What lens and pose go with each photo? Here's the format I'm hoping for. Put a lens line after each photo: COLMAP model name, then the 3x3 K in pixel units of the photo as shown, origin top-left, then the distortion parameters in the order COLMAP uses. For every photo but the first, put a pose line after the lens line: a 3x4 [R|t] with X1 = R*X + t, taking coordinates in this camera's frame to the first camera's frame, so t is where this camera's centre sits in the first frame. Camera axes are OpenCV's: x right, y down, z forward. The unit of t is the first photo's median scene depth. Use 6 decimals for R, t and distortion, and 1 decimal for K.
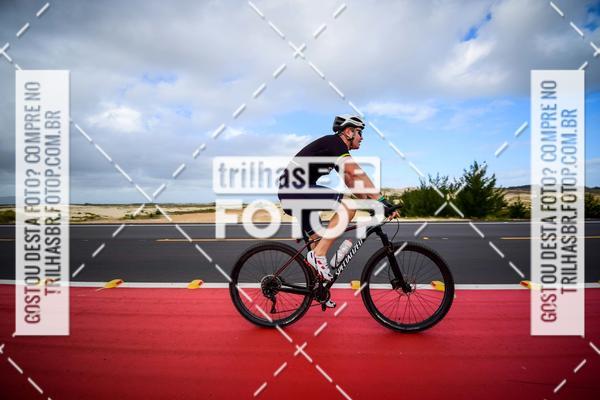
lens RADIAL K [[272.5, 0, 296.8], [0, 272.5, 199.2], [0, 0, 1]] dist [-0.018289, -0.006529]
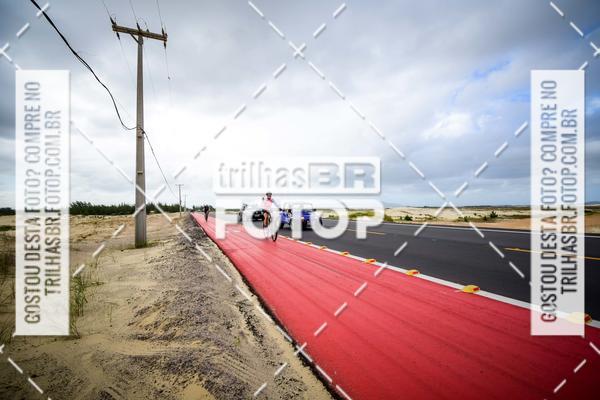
lens RADIAL K [[329.3, 0, 297.4], [0, 329.3, 191.8], [0, 0, 1]] dist [0.007363, -0.018092]
pose [[0.365266, -0.042824, -0.929918, 0.294094], [0.022326, 0.999057, -0.037238, -0.005574], [0.930636, -0.007160, 0.365877, -0.025313]]
